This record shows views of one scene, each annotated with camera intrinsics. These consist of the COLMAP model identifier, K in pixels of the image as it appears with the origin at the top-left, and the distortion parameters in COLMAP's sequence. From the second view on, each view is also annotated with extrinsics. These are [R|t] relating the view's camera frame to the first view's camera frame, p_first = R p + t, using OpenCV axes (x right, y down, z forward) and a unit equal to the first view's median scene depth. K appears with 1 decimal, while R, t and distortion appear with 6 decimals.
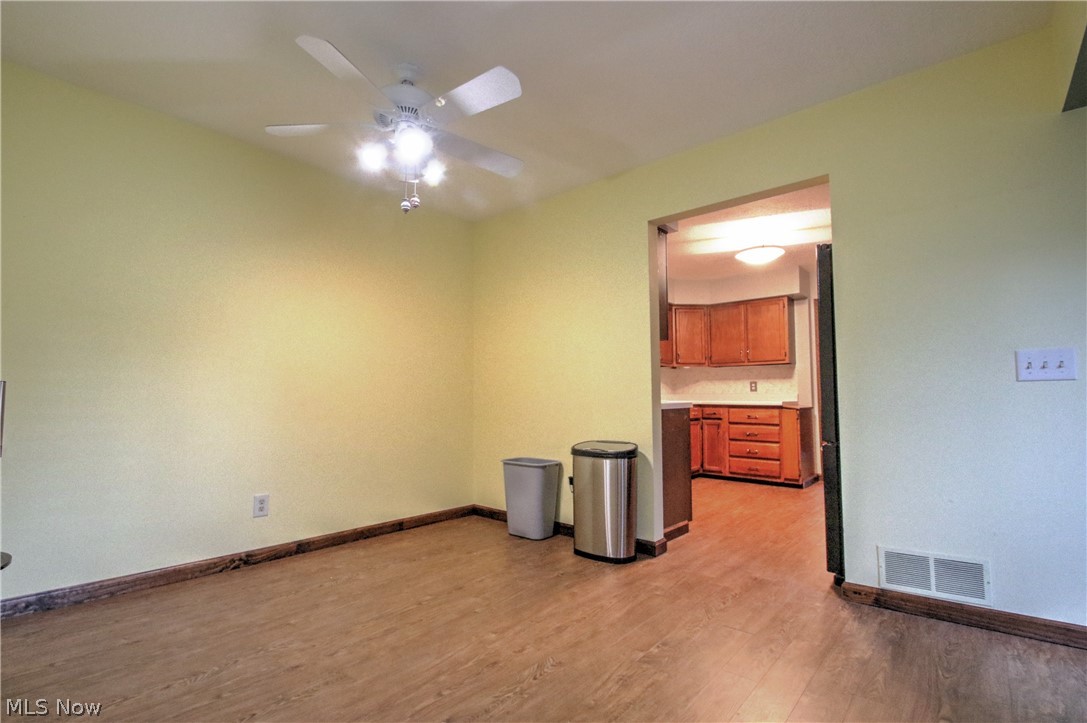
lens RADIAL K [[501.9, 0, 533.3], [0, 501.9, 372.7], [0, 0, 1]] dist [0.013155, -0.015994]
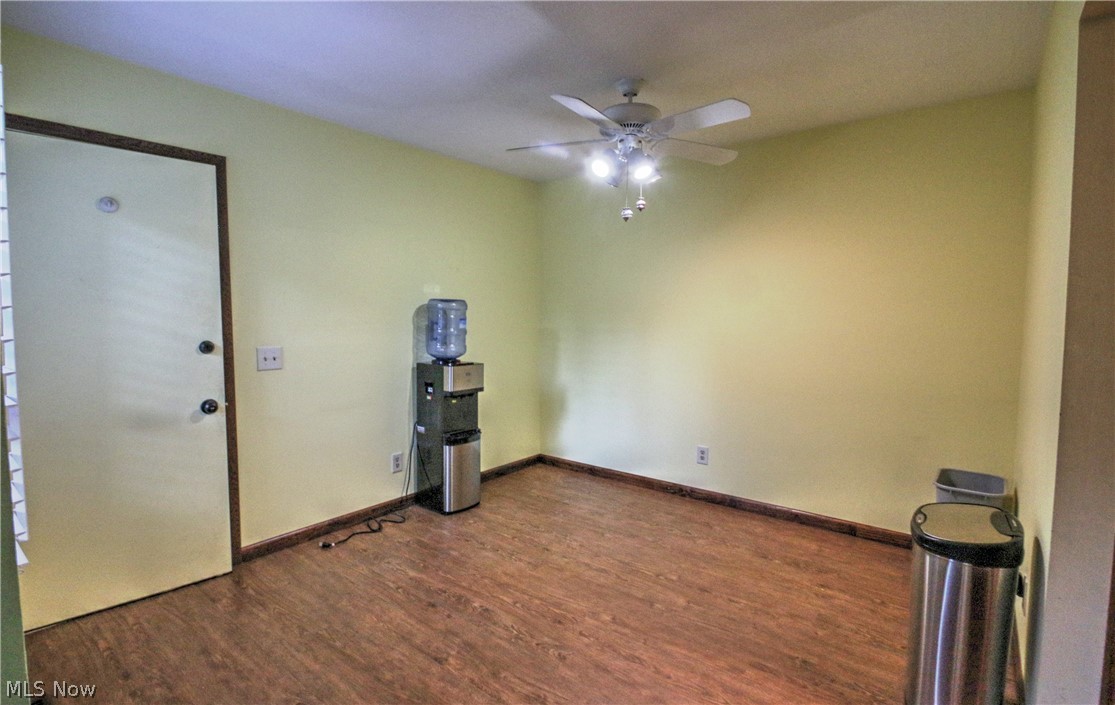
lens RADIAL K [[523.0, 0, 550.5], [0, 523.0, 351.7], [0, 0, 1]] dist [-0.000061, -0.000074]
pose [[0.048430, 0.070009, -0.996370, 0.915319], [0.048459, 0.996201, 0.072353, -0.127644], [0.997650, -0.051788, 0.044854, 0.782509]]
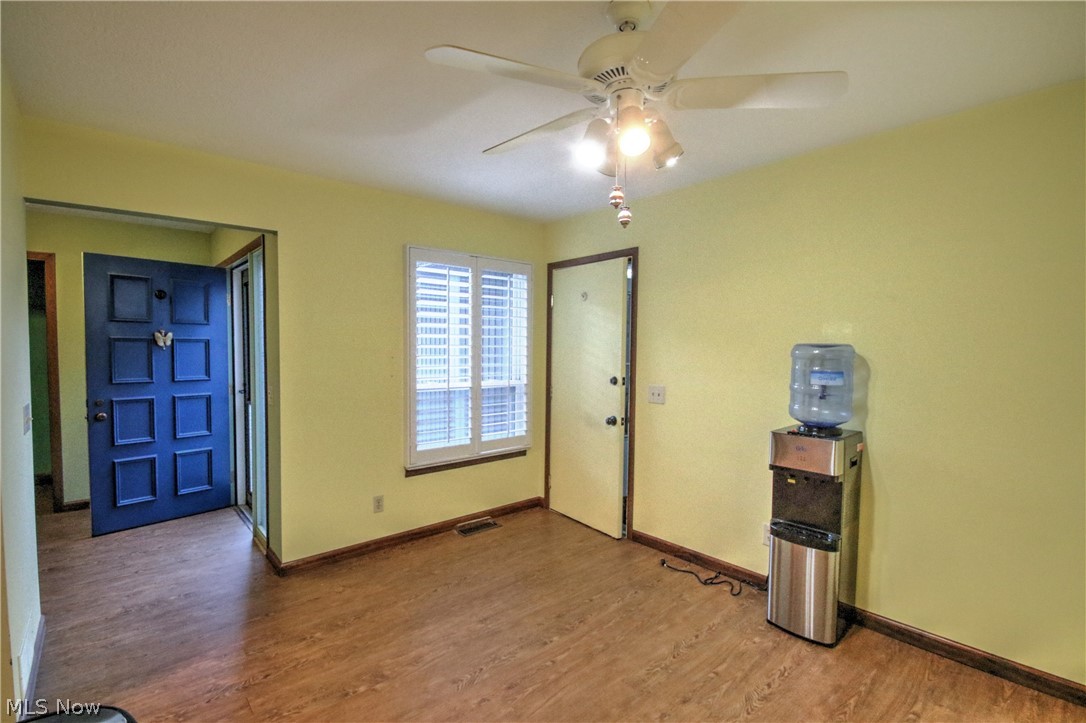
lens RADIAL K [[501.4, 0, 532.8], [0, 501.4, 372.7], [0, 0, 1]] dist [0.013155, -0.015994]
pose [[-0.989765, -0.009659, 0.142381, -0.233806], [-0.009301, 0.999952, 0.003176, -0.119572], [-0.142405, 0.001819, -0.989807, 1.741946]]
